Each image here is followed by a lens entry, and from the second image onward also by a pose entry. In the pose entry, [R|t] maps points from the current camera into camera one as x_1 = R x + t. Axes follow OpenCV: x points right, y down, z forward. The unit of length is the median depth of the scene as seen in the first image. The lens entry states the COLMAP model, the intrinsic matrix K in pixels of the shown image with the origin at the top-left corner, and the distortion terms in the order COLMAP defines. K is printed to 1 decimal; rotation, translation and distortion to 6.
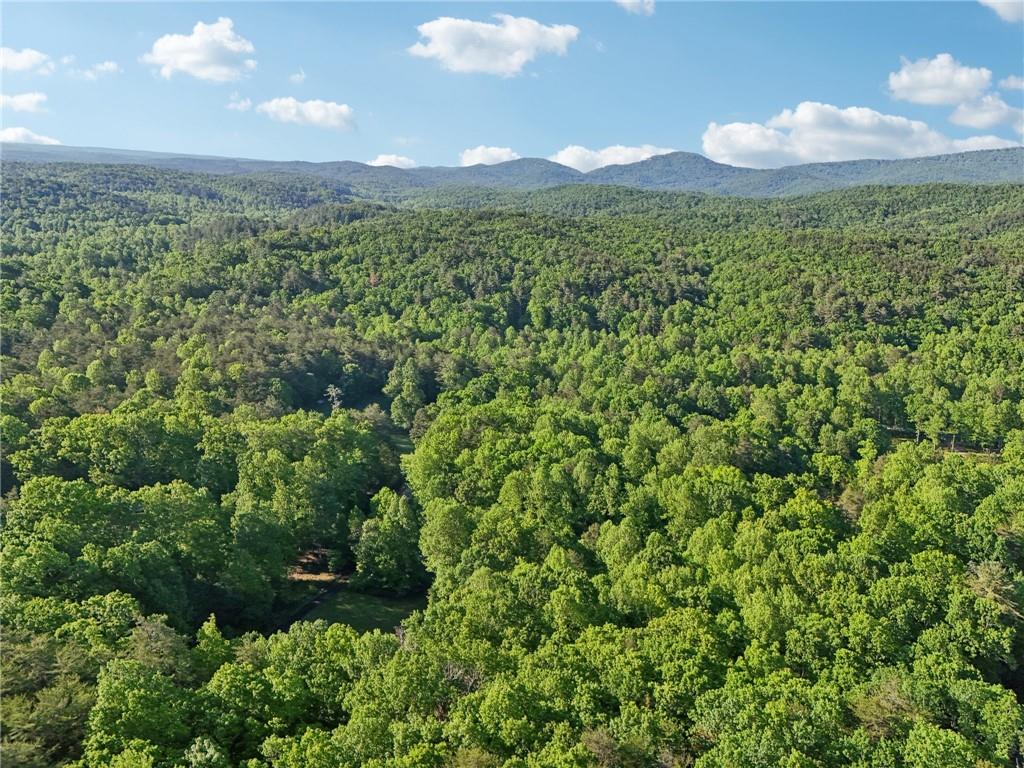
lens RADIAL K [[692.6, 0, 463.2], [0, 692.6, 387.9], [0, 0, 1]] dist [0.085117, -0.071418]
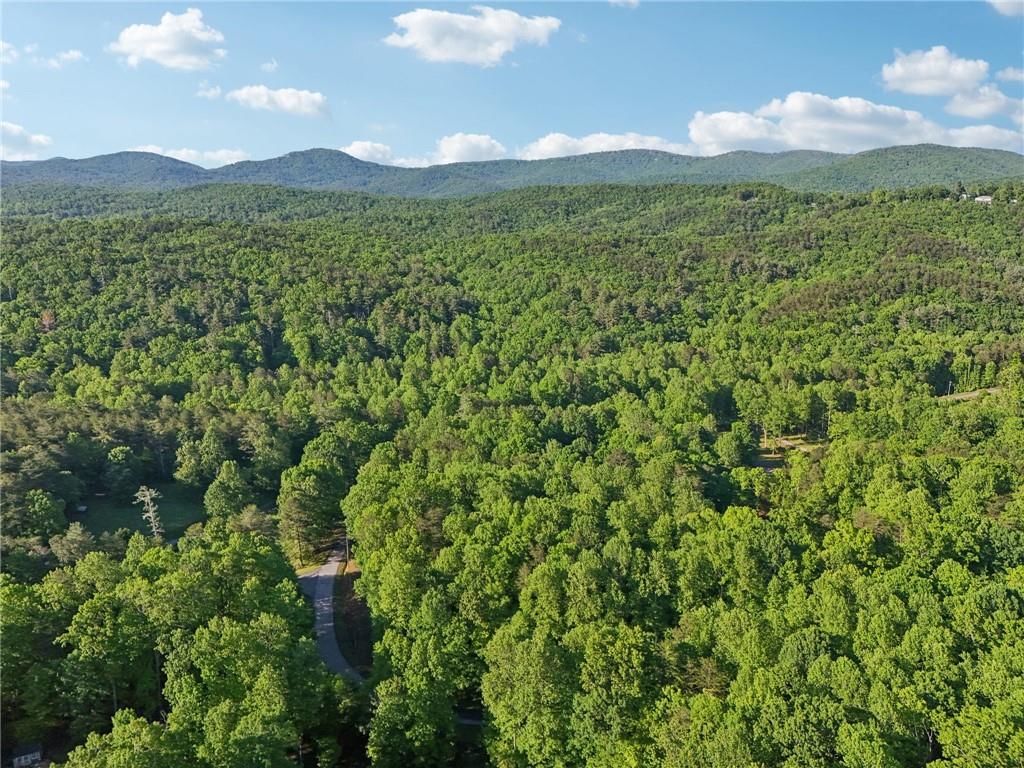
lens RADIAL K [[764.4, 0, 482.7], [0, 764.4, 380.6], [0, 0, 1]] dist [0.118277, -0.302670]
pose [[0.888147, -0.128830, 0.441132, -0.126536], [0.143028, 0.989718, 0.001077, -0.037159], [-0.436736, 0.062137, 0.897441, 0.080913]]
